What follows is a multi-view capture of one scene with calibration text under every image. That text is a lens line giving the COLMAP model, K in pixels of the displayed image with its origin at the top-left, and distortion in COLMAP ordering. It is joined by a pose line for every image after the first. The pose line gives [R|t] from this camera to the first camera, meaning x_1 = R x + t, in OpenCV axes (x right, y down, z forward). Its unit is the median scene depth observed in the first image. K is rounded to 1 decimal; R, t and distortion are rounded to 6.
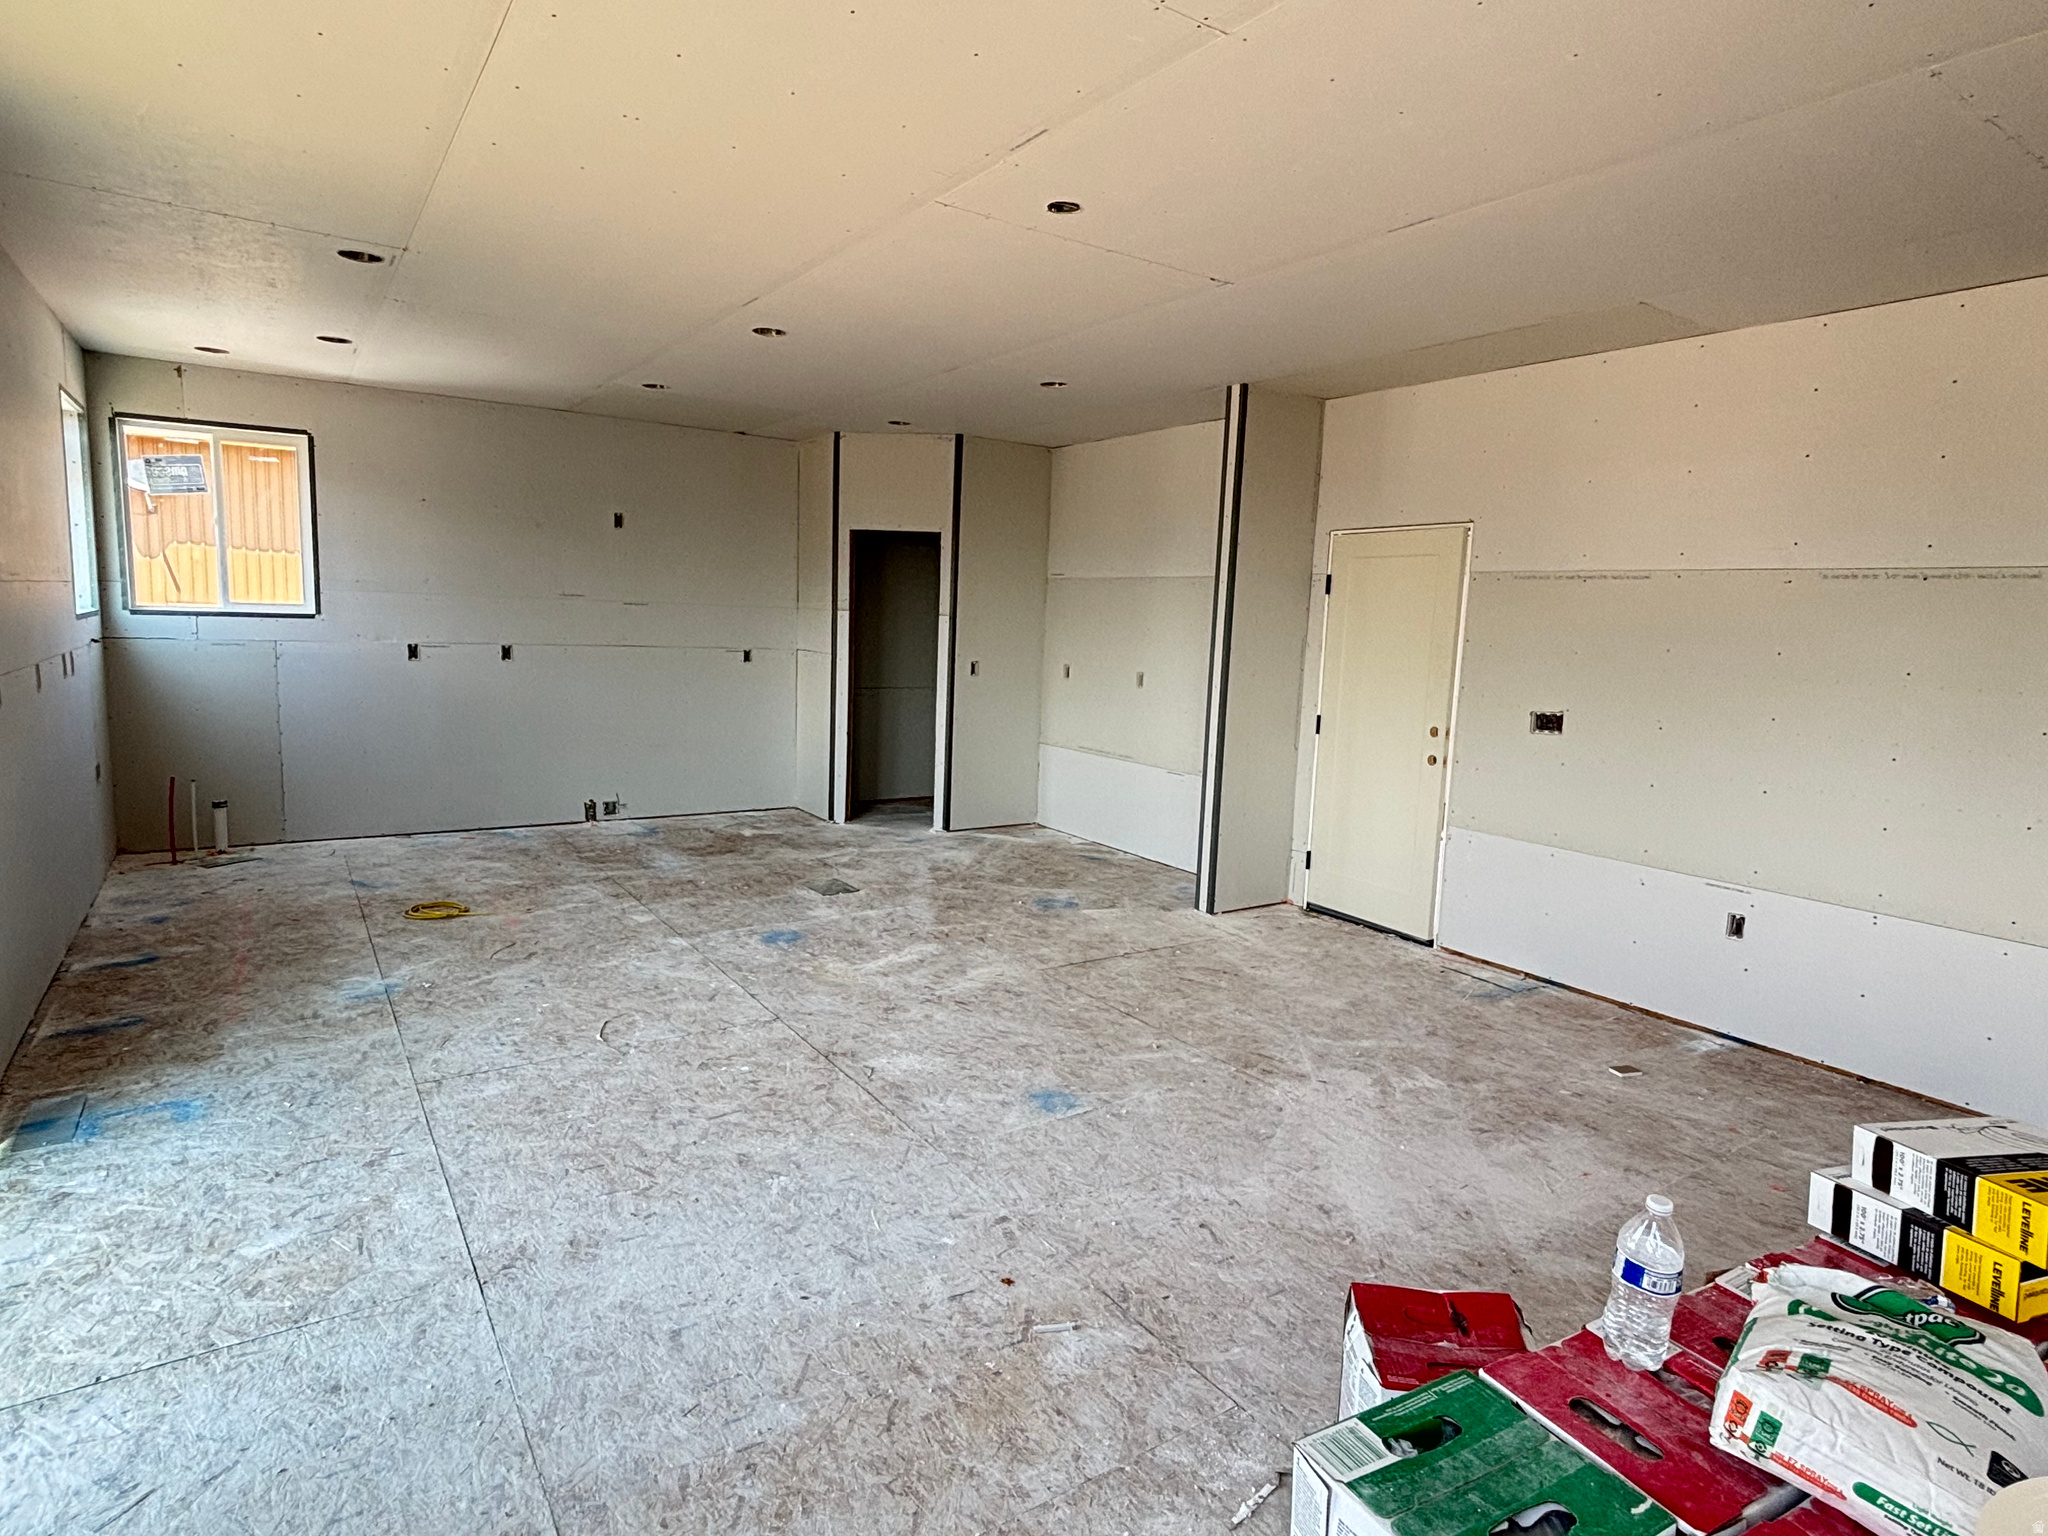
lens RADIAL K [[1117.4, 0, 1029.1], [0, 1117.4, 770.3], [0, 0, 1]] dist [0.007995, -0.009604]
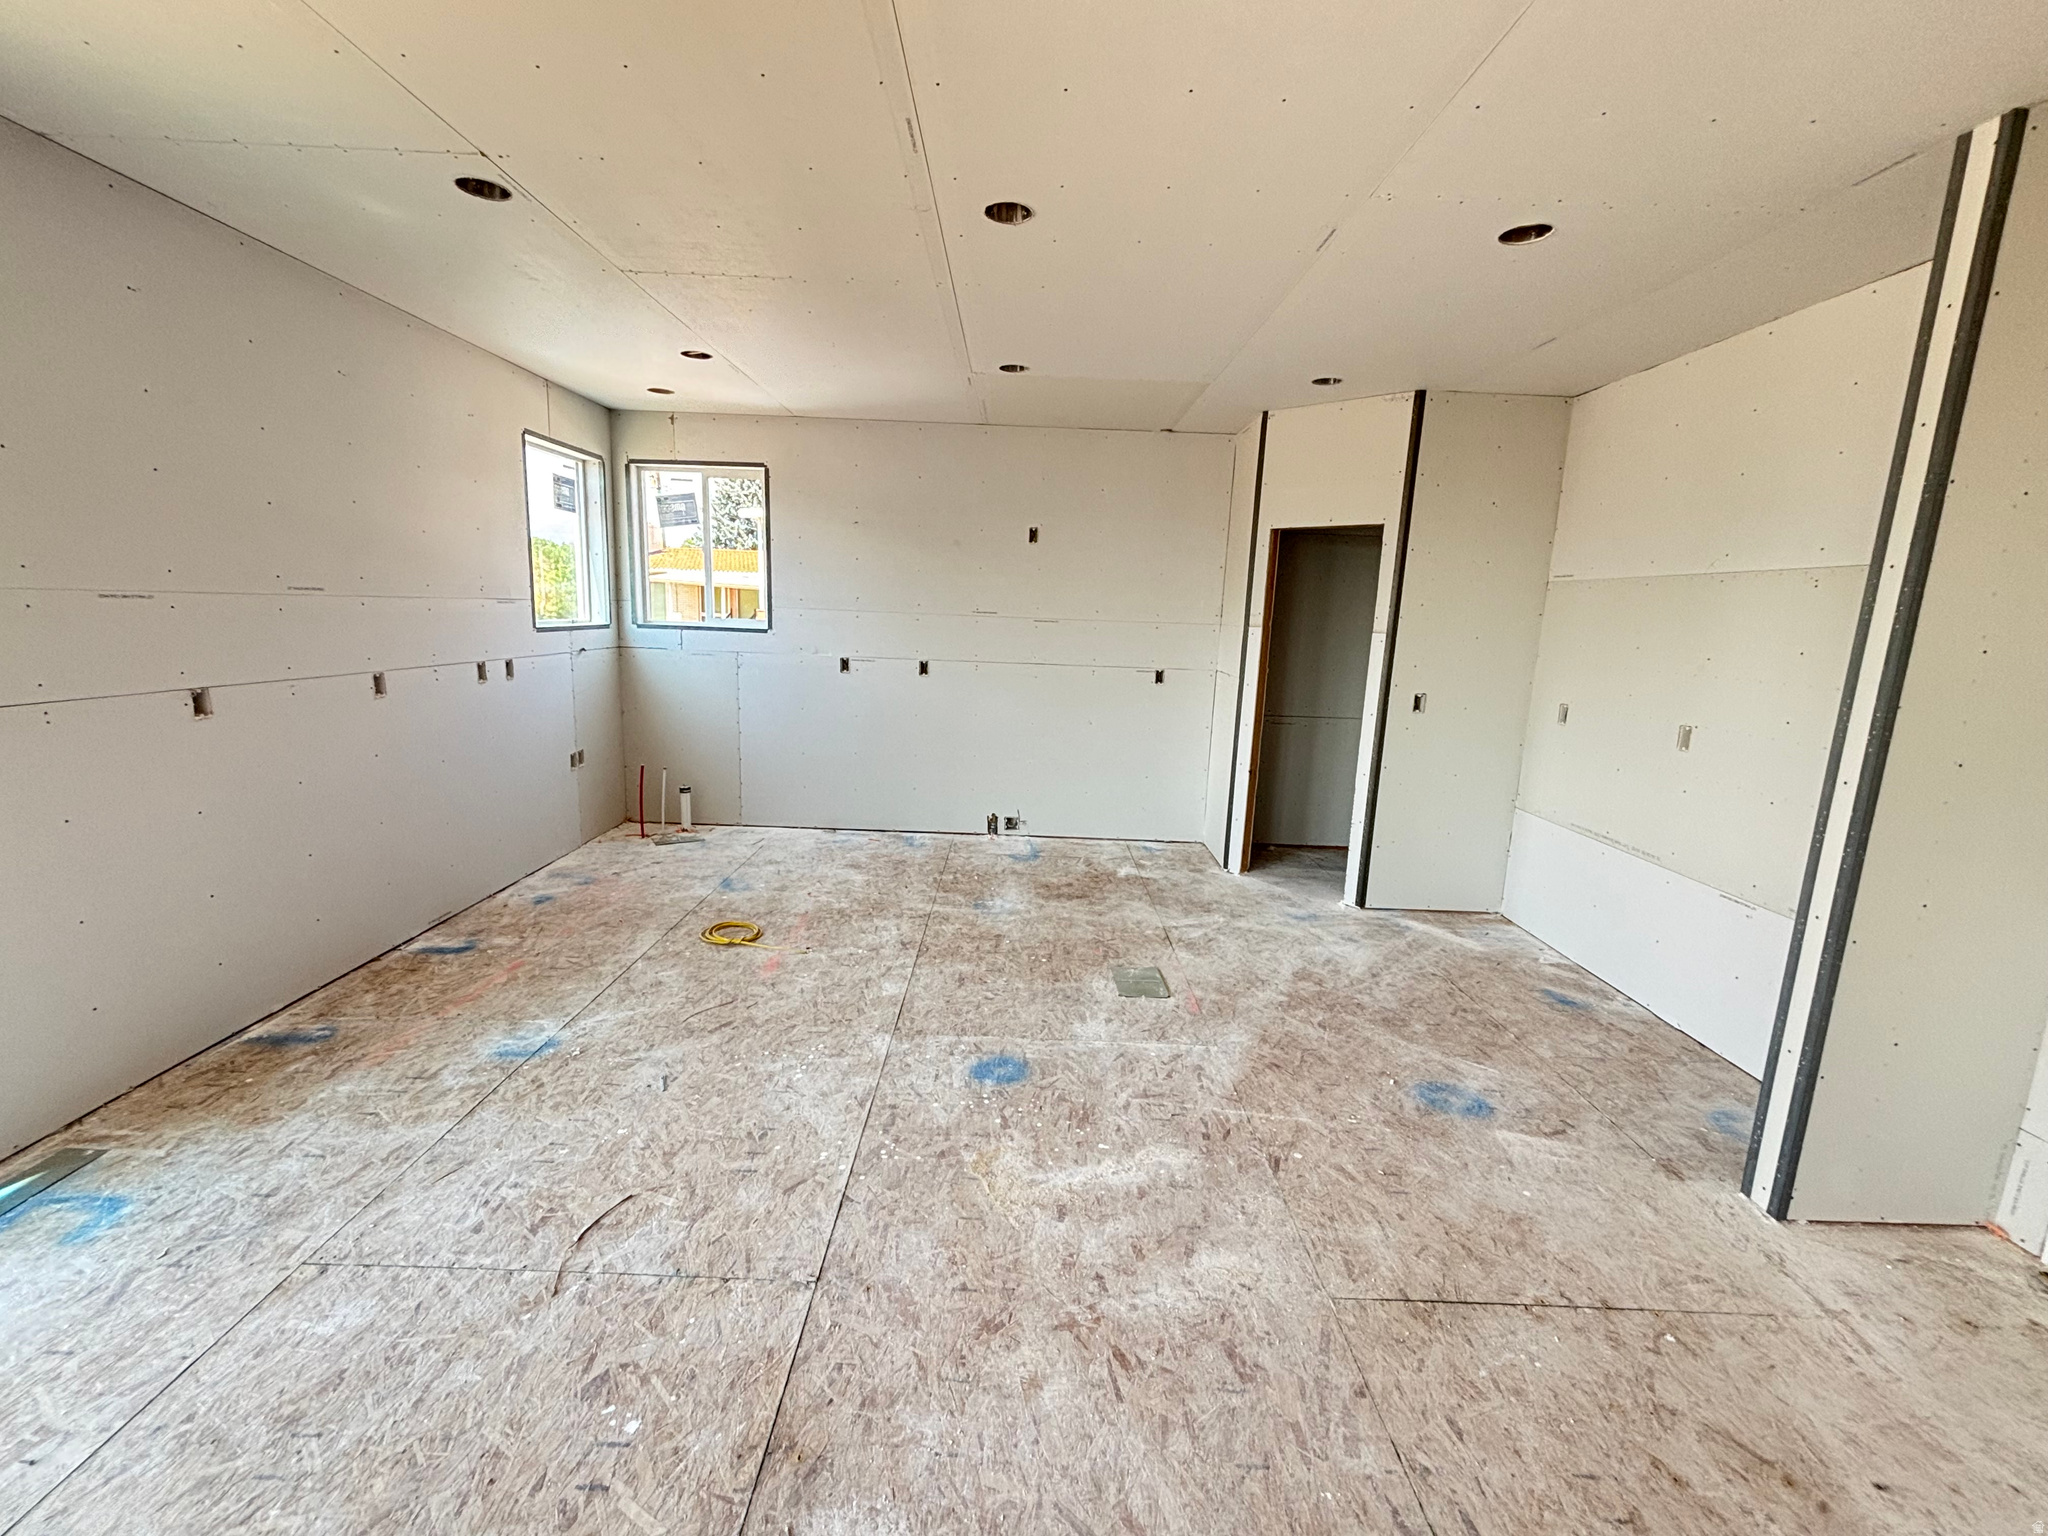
lens RADIAL K [[862.9, 0, 1015.3], [0, 862.9, 766.9], [0, 0, 1]] dist [-0.001673, -0.001281]
pose [[0.821787, 0.093565, -0.562060, 0.093087], [-0.083668, 0.995548, 0.043396, -0.079735], [0.563618, 0.011364, 0.825958, 0.568204]]
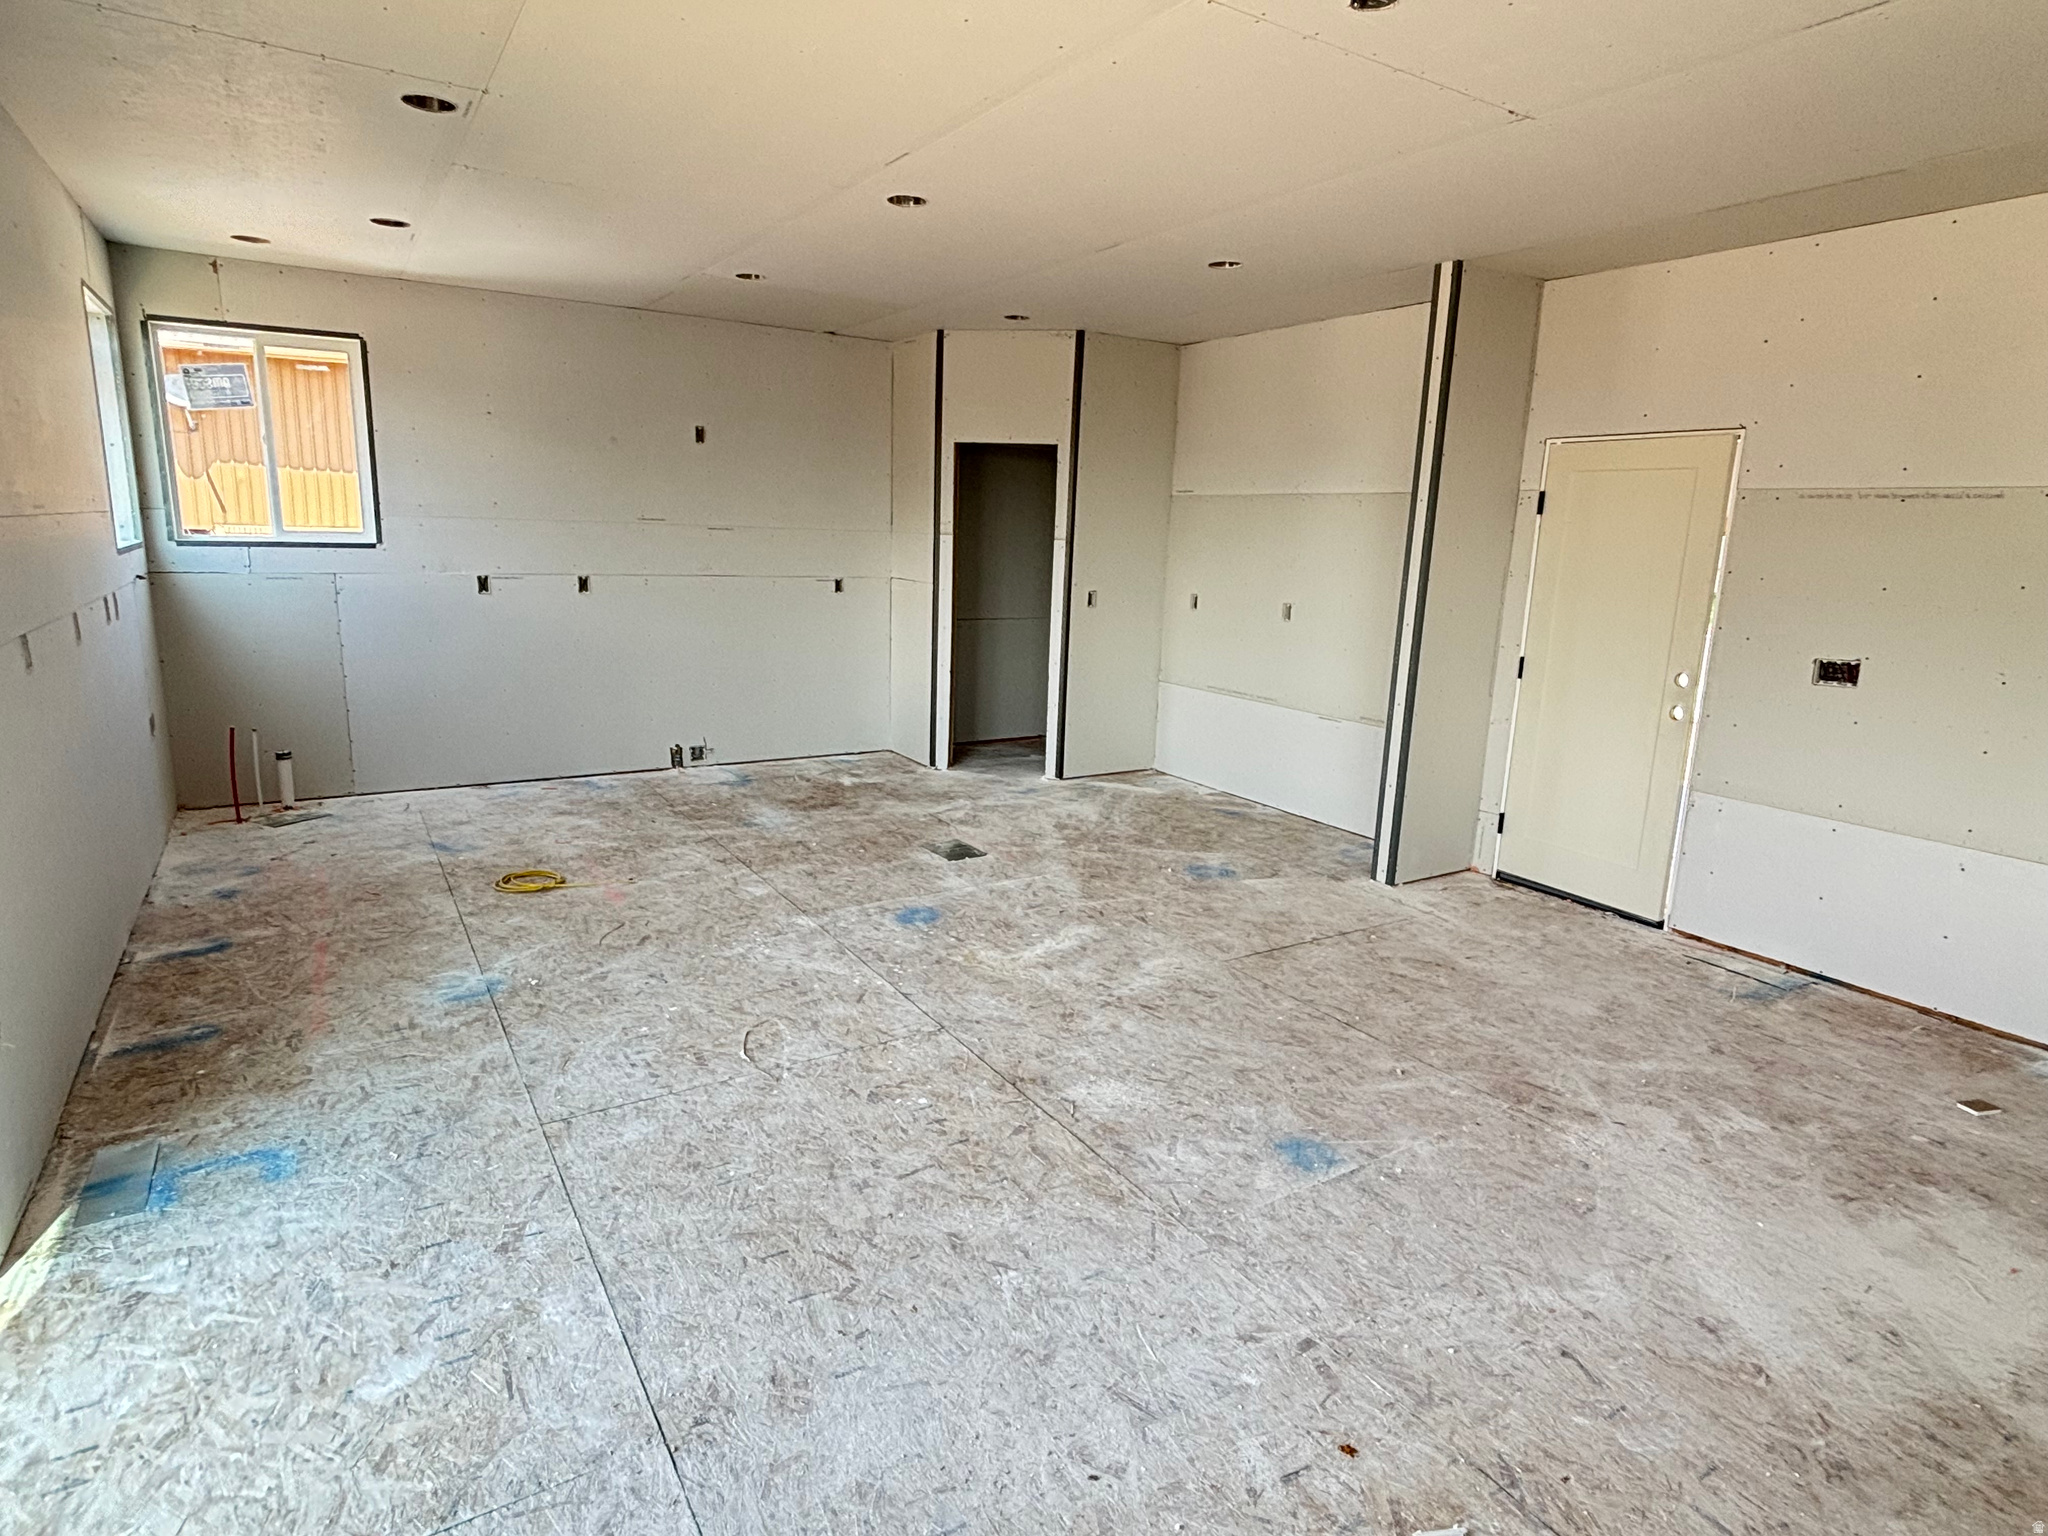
lens RADIAL K [[1117.4, 0, 1020.1], [0, 1117.4, 771.6], [0, 0, 1]] dist [0.007995, -0.009604]
pose [[0.999303, 0.002368, -0.037265, -0.115106], [0.000458, 0.997134, 0.075653, -0.032419], [0.037337, -0.075618, 0.996438, 0.144195]]
